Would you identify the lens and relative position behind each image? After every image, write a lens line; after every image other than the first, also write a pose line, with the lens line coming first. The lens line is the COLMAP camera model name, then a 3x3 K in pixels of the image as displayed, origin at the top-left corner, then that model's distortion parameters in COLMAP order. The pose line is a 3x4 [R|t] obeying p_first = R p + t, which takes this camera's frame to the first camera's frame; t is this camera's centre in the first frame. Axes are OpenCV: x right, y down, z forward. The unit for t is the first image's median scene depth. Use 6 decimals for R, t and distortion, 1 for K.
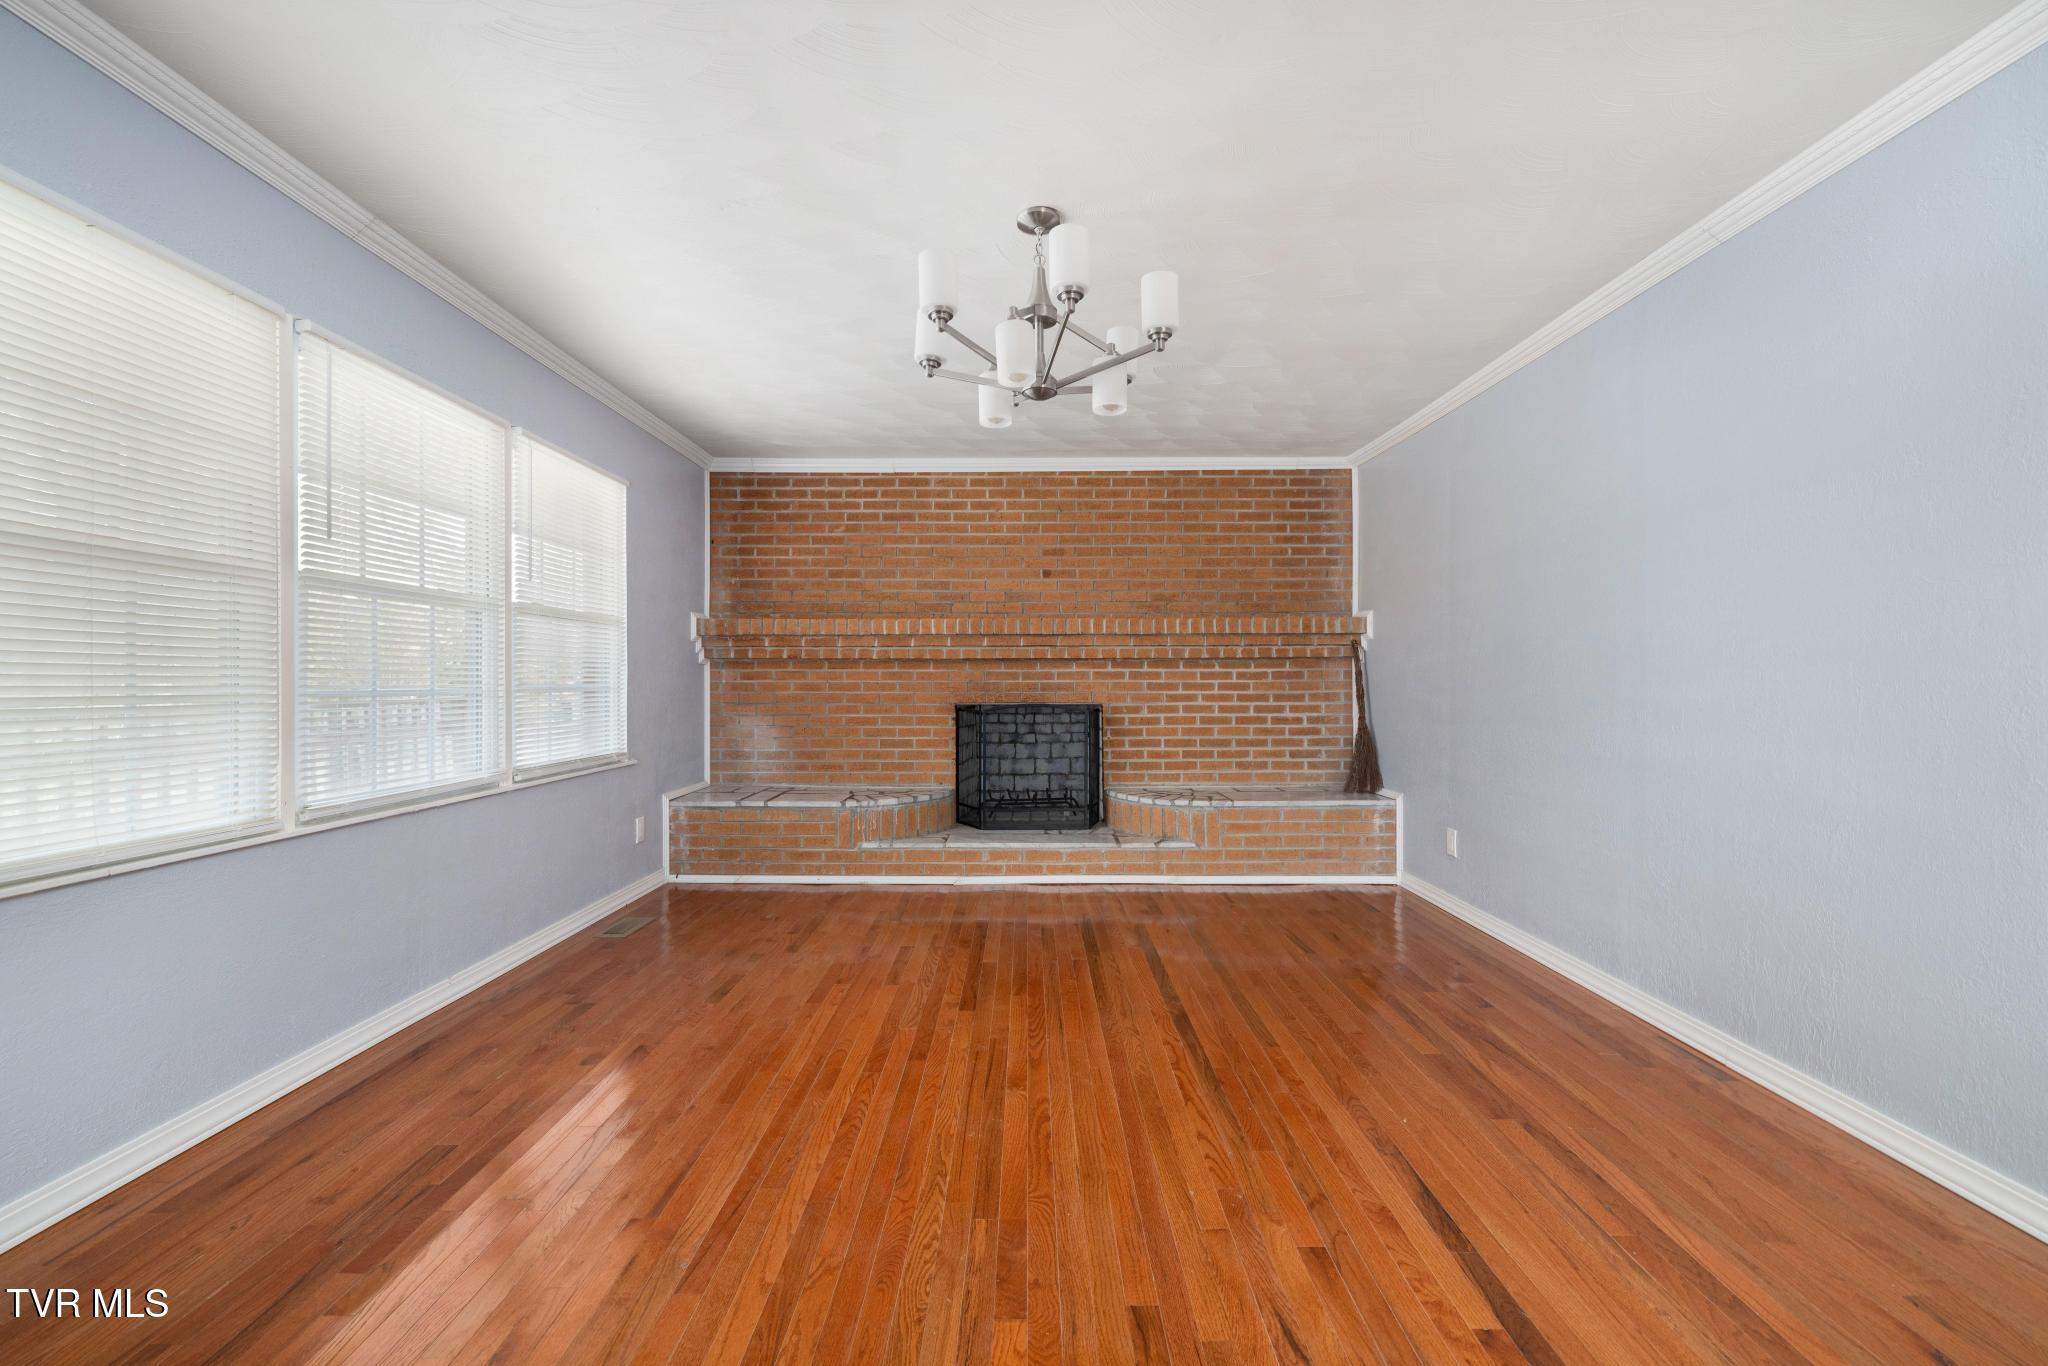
lens RADIAL K [[851.0, 0, 1034.6], [0, 851.0, 679.3], [0, 0, 1]] dist [0.000162, 0.000160]
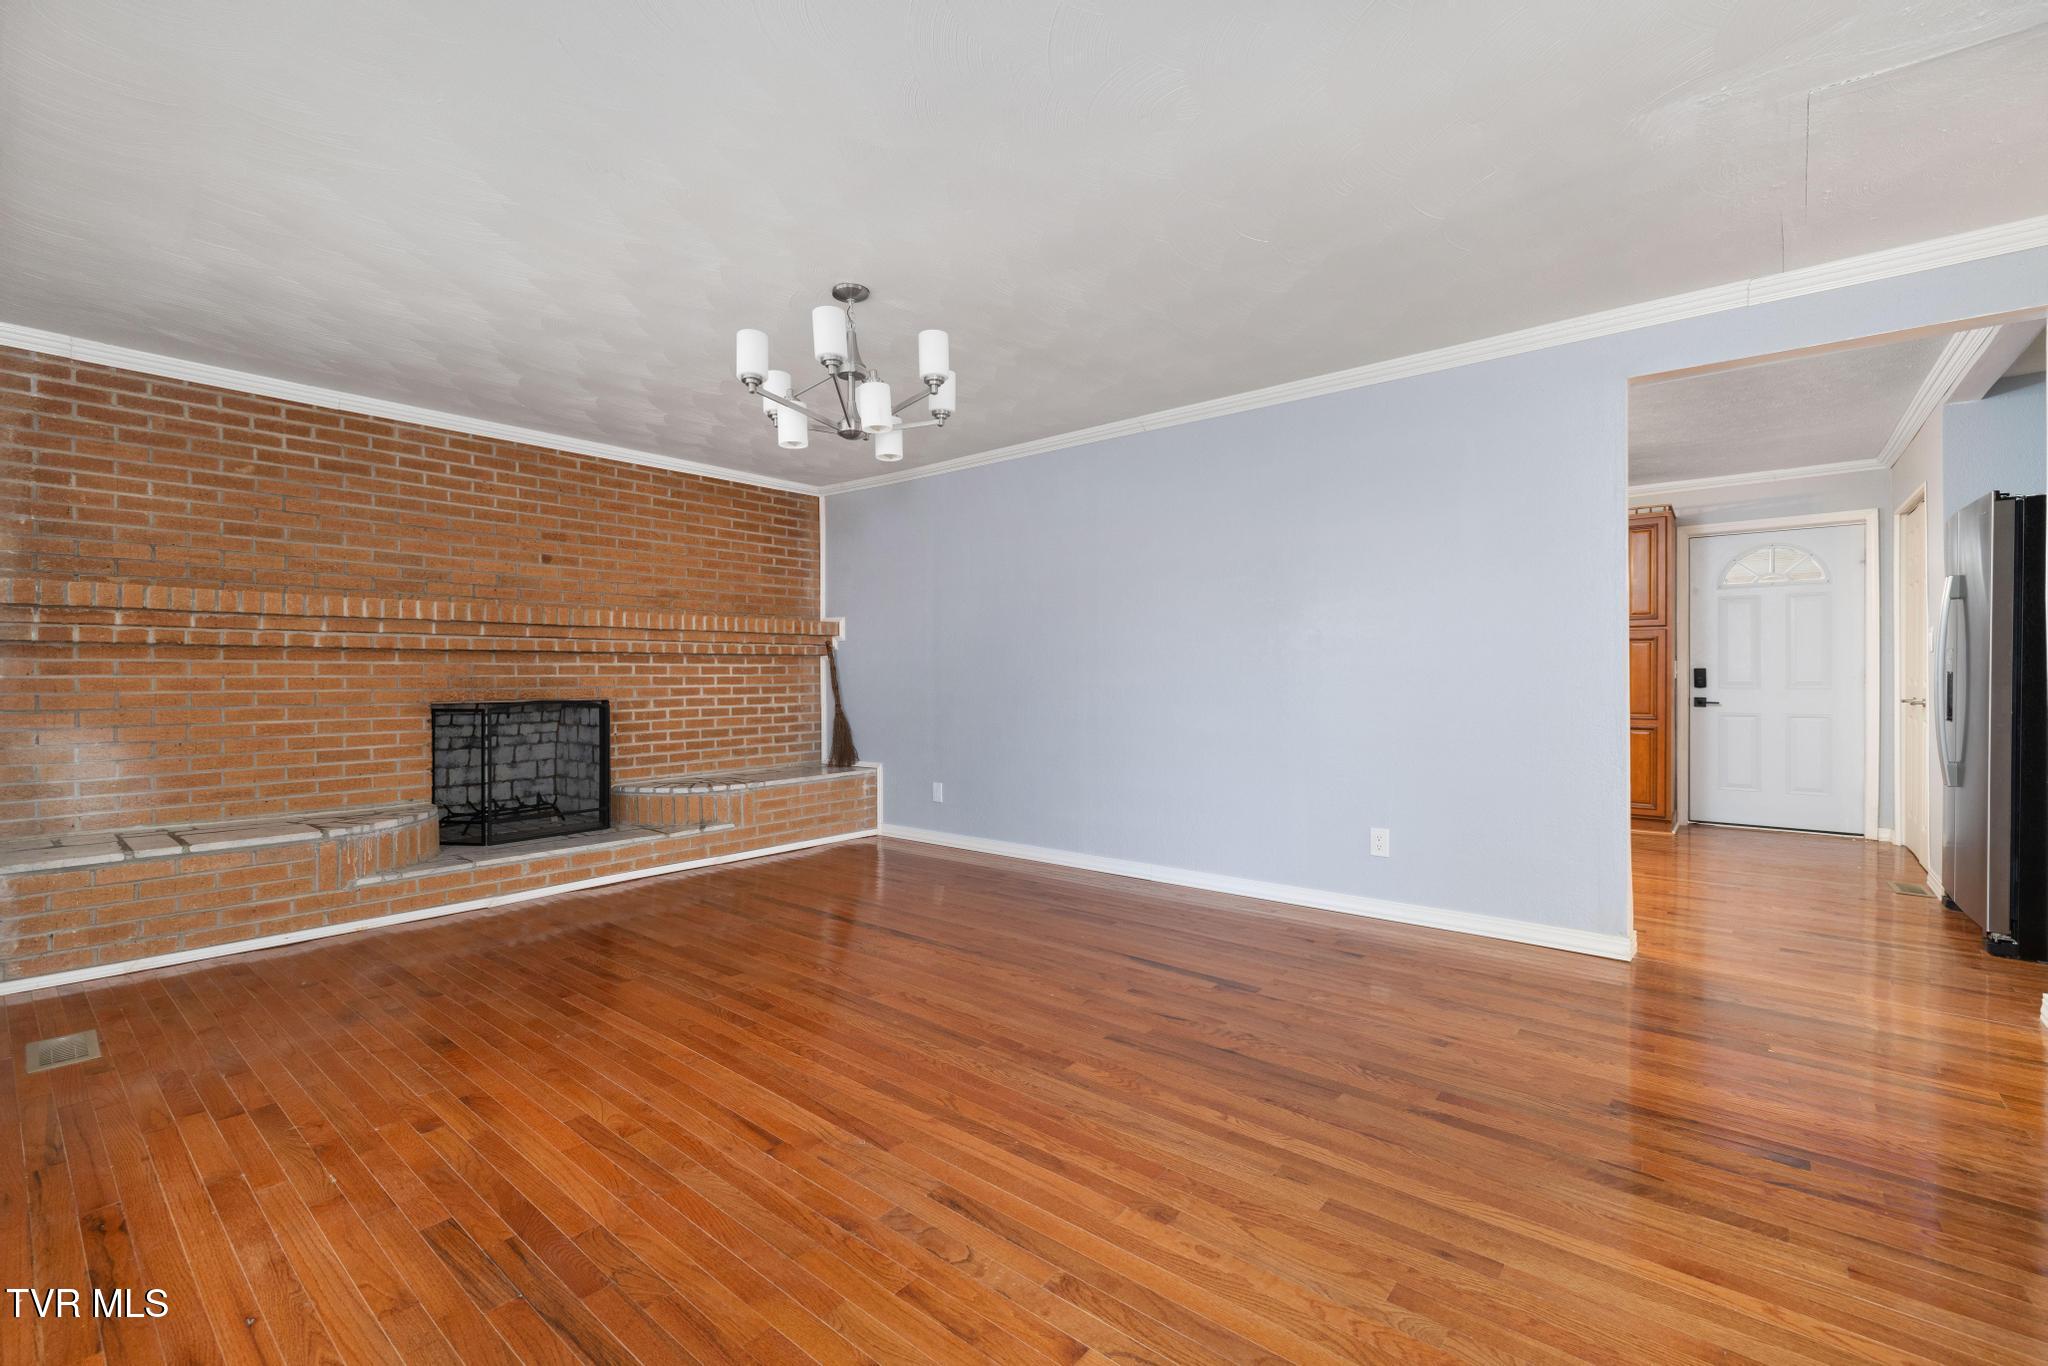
lens RADIAL K [[857.2, 0, 1028.0], [0, 857.2, 677.0], [0, 0, 1]] dist [0.001017, 0.000349]
pose [[0.640082, -0.002763, 0.768302, -0.366110], [0.005318, 0.999986, -0.000835, 0.007115], [-0.768288, 0.004620, 0.640087, 0.007974]]
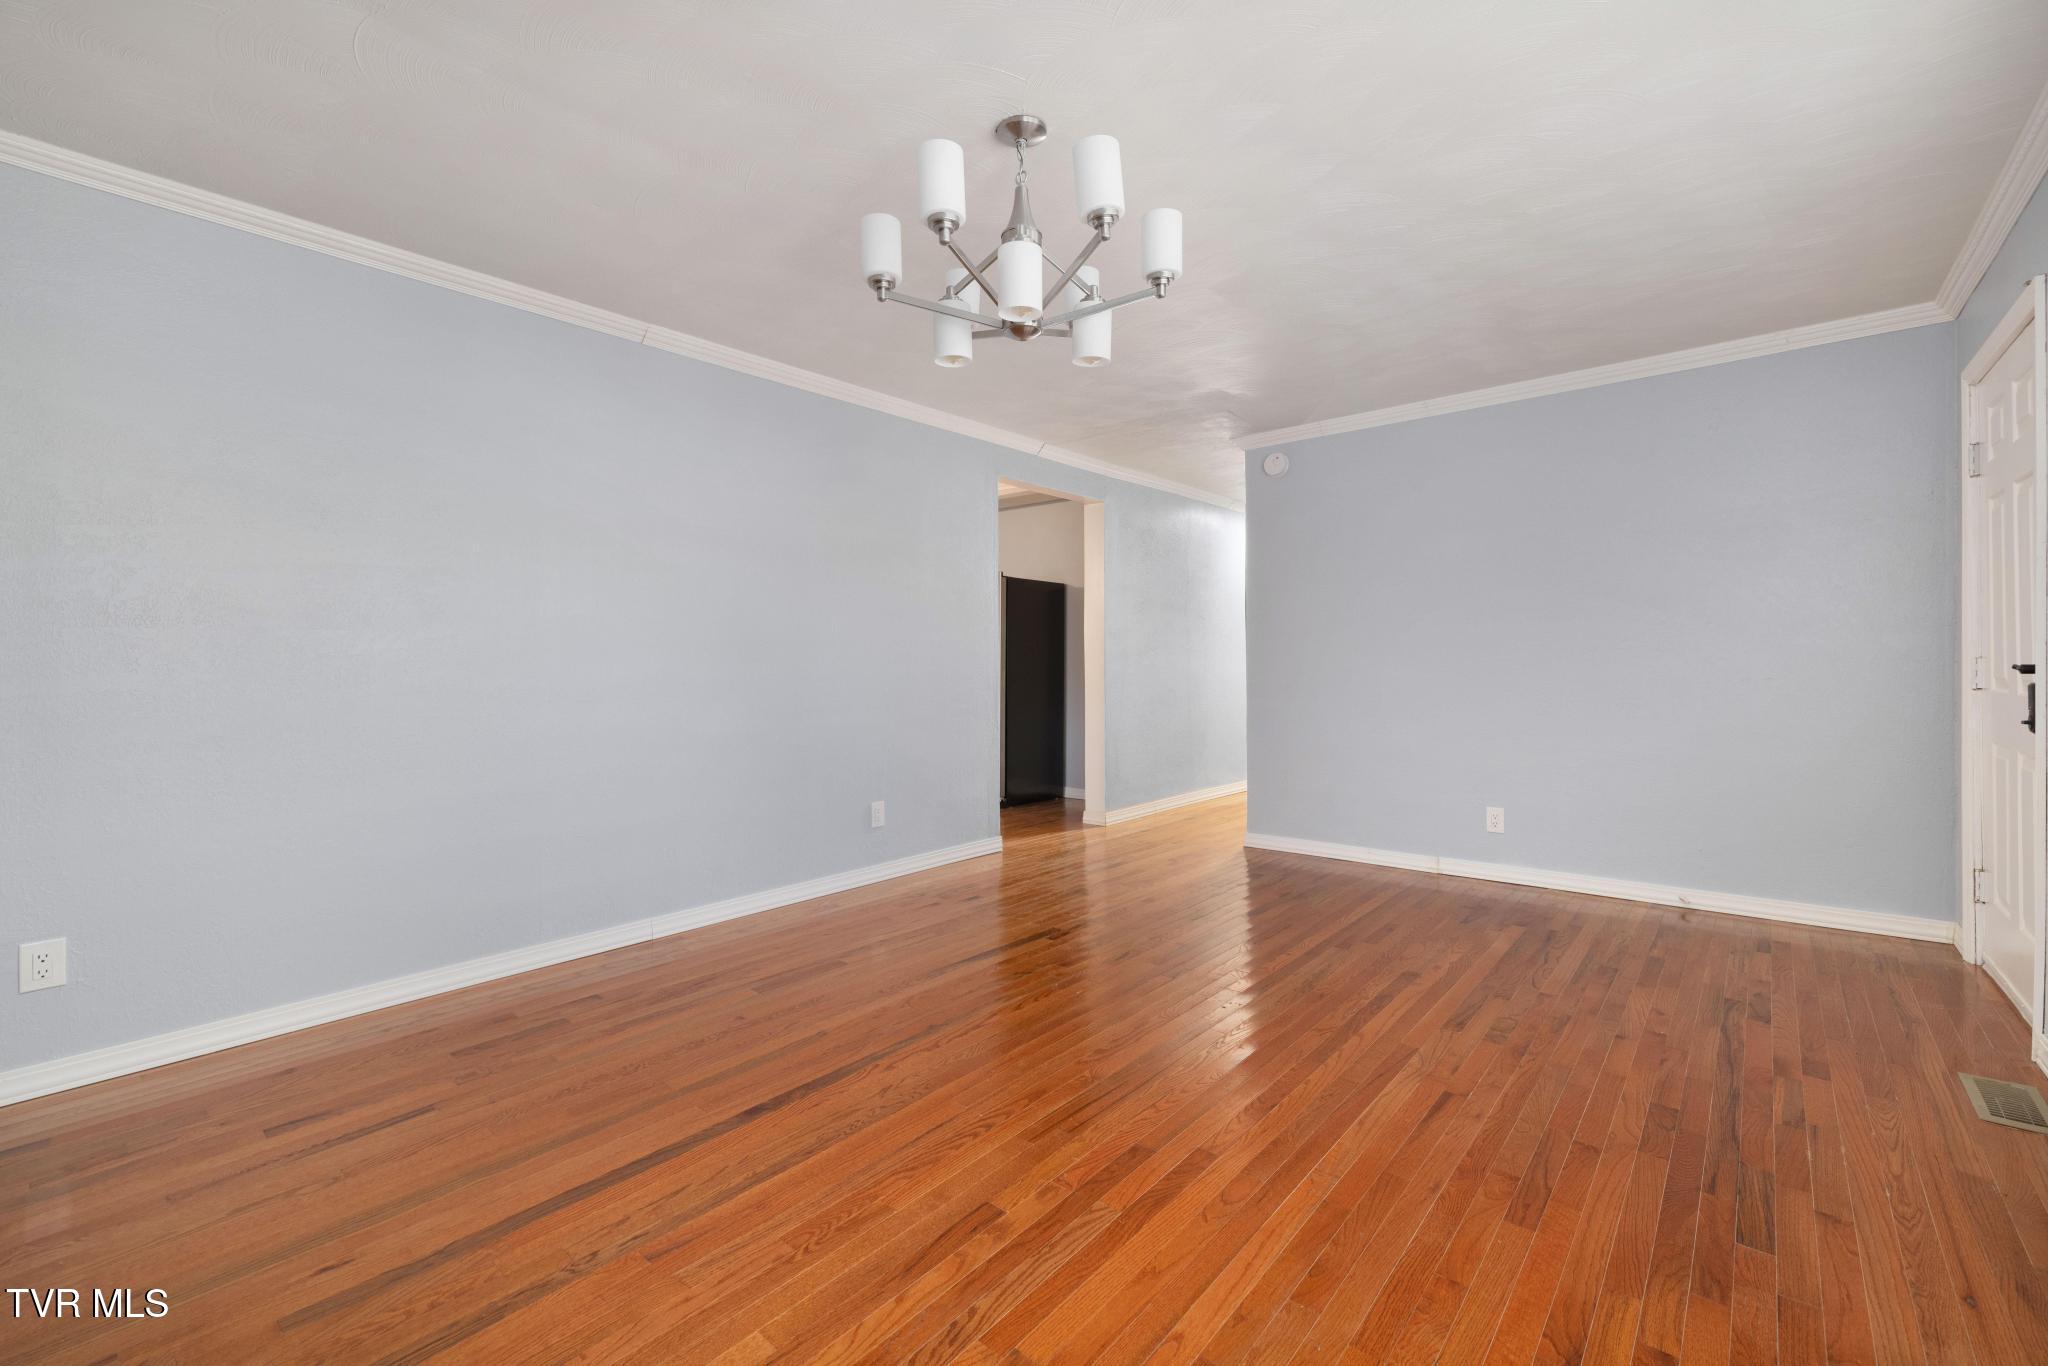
lens RADIAL K [[866.6, 0, 1022.3], [0, 866.6, 656.0], [0, 0, 1]] dist [0.000629, 0.000040]
pose [[-0.752382, 0.004720, 0.658711, -0.270775], [0.004156, 0.999988, -0.002419, -0.001363], [-0.658714, 0.000918, -0.752393, 0.782017]]
